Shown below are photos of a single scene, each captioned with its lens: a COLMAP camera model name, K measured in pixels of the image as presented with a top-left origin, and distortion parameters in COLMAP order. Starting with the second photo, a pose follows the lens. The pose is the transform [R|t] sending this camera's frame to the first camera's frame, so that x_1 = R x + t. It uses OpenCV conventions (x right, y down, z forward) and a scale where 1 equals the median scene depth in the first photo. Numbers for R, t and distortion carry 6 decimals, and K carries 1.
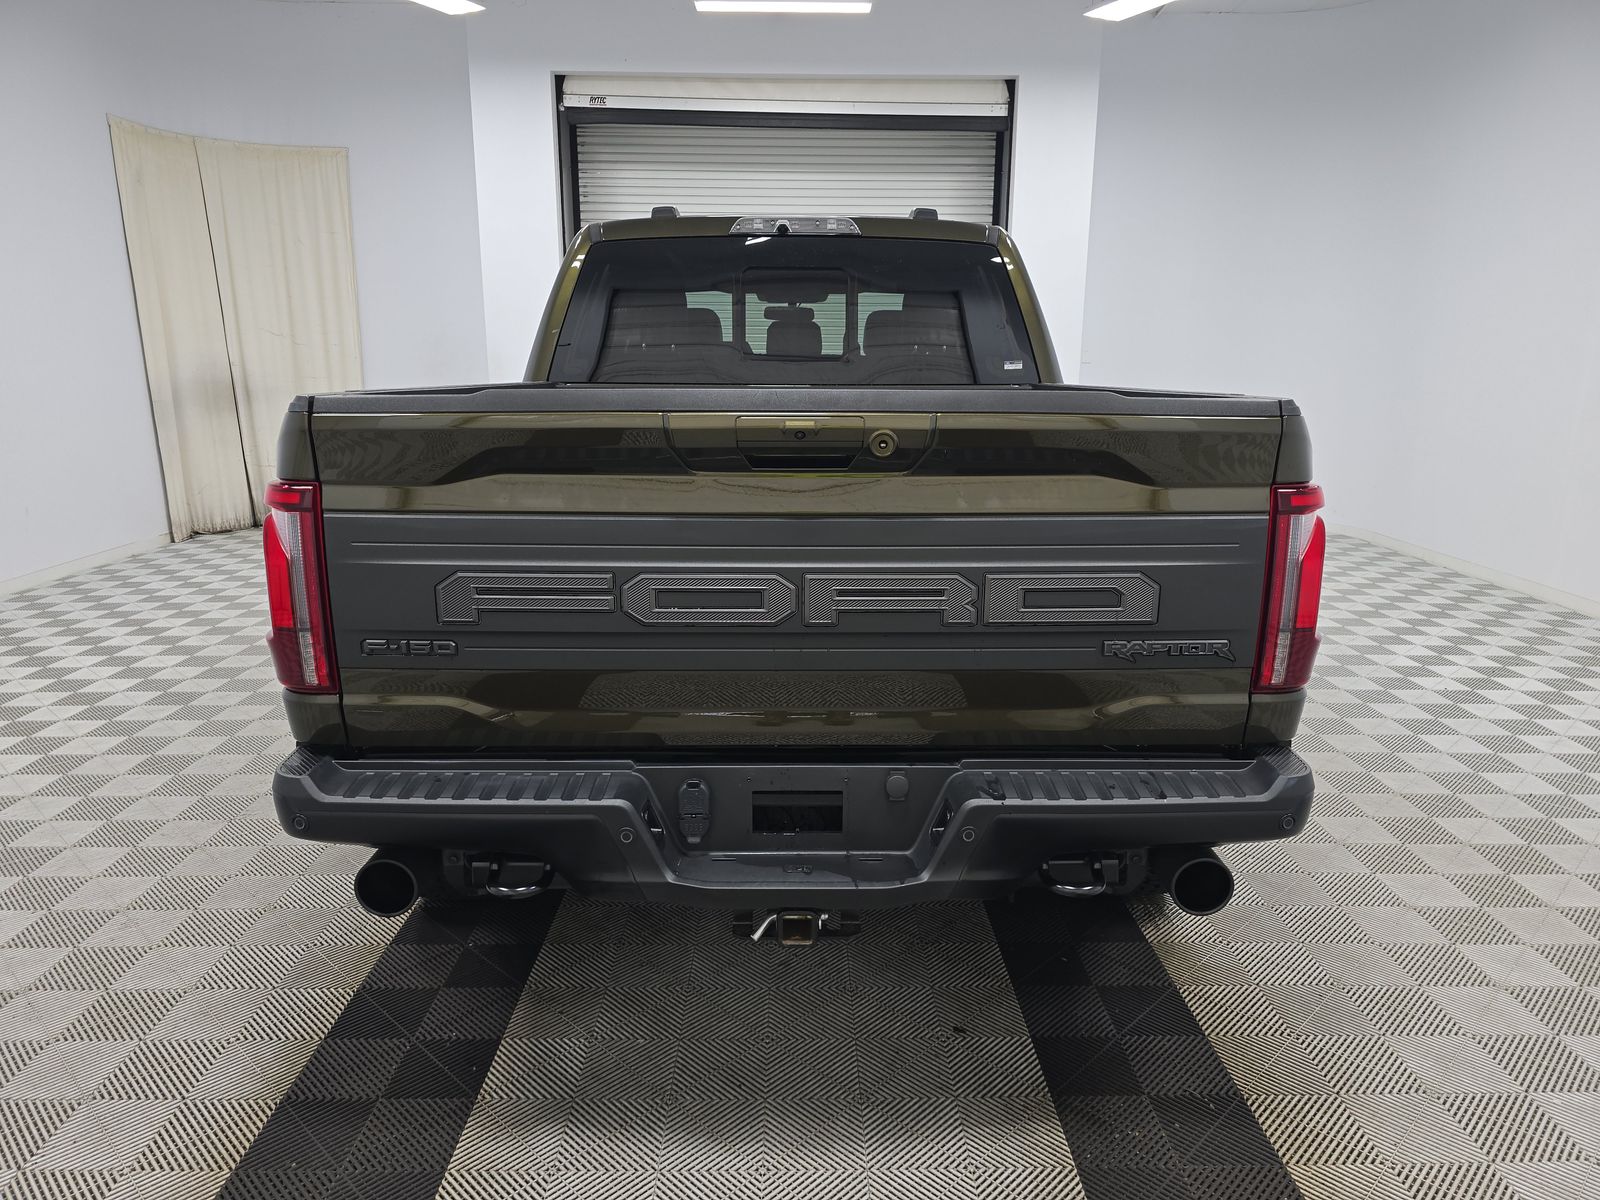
lens RADIAL K [[1054.9, 0, 803.2], [0, 1054.9, 661.8], [0, 0, 1]] dist [0.027406, -0.002467]
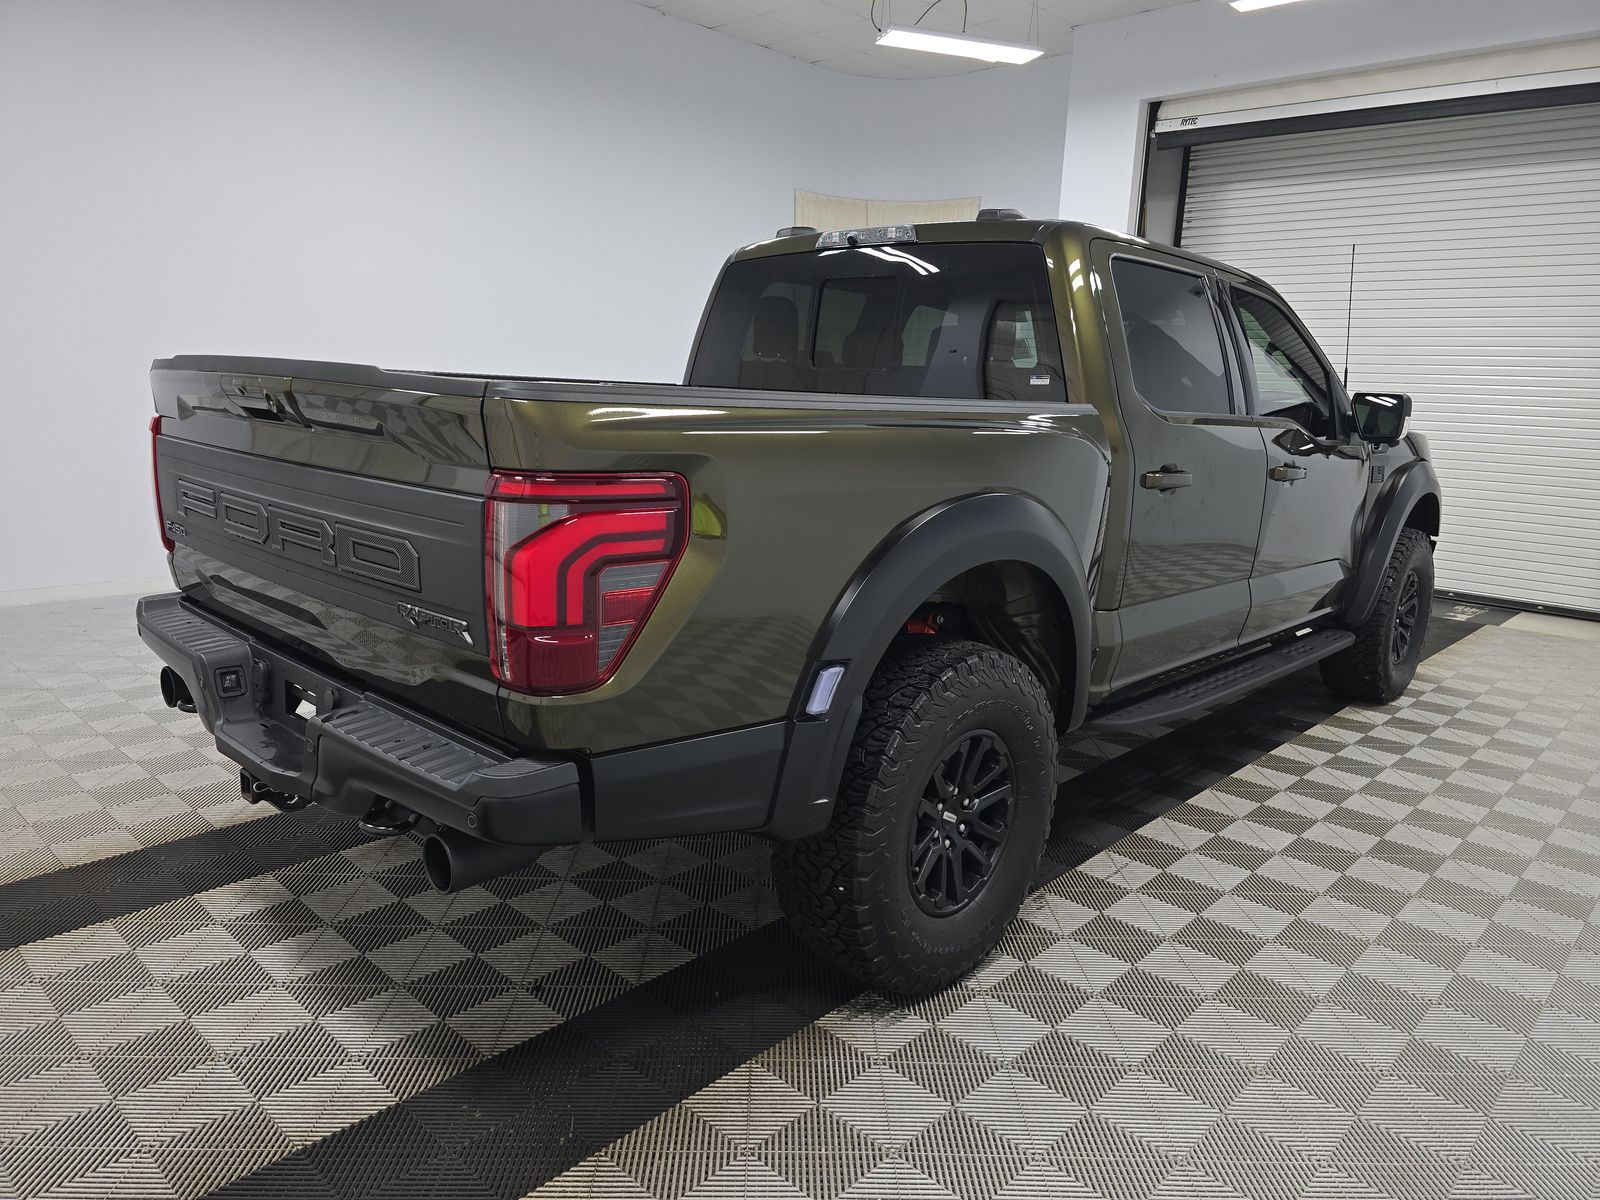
lens RADIAL K [[1054.9, 0, 803.2], [0, 1054.9, 661.8], [0, 0, 1]] dist [0.027406, -0.002467]
pose [[0.721031, 0.202751, -0.662575, 0.295590], [-0.226026, 0.972748, 0.051698, -0.024977], [0.655001, 0.112484, 0.747209, 0.109624]]
